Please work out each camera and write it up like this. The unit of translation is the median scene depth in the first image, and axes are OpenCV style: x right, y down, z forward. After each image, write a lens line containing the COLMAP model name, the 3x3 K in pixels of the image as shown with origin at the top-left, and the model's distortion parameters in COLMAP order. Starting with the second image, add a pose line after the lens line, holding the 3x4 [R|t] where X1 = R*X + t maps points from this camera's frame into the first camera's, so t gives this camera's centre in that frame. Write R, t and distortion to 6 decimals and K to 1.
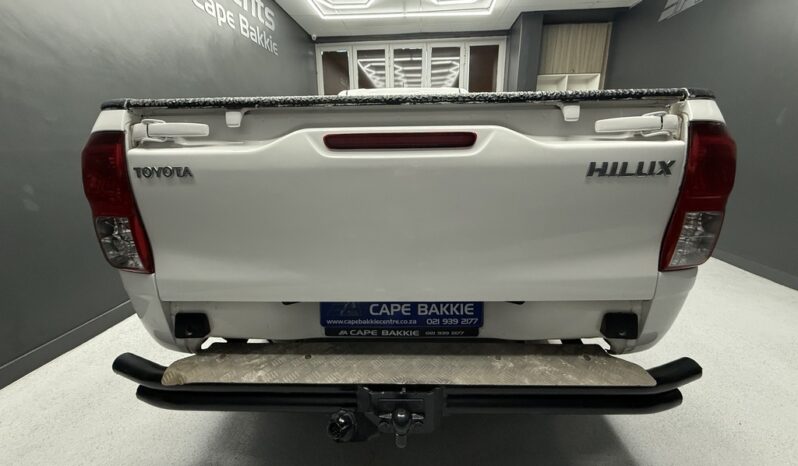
lens RADIAL K [[325.8, 0, 399.0], [0, 325.8, 233.0], [0, 0, 1]] dist [0.000462, 0.000762]
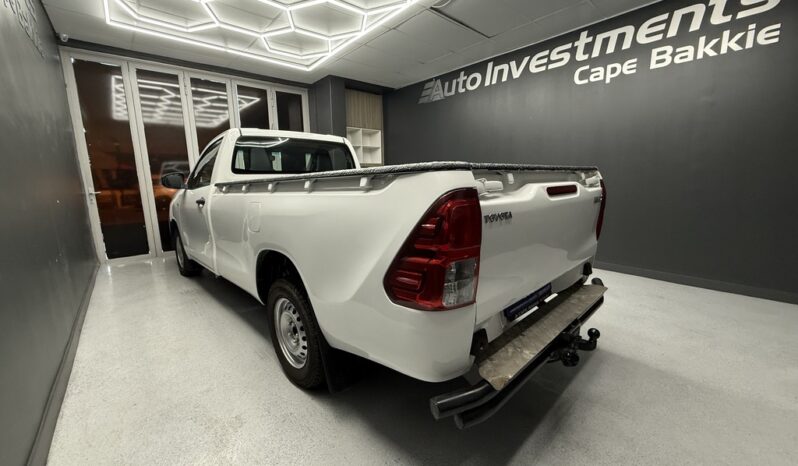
lens RADIAL K [[325.8, 0, 399.0], [0, 325.8, 233.0], [0, 0, 1]] dist [0.000462, 0.000762]
pose [[0.690622, -0.122976, 0.712684, -0.388961], [0.194050, 0.980812, -0.018801, -0.034774], [-0.696696, 0.151280, 0.701234, 0.070466]]
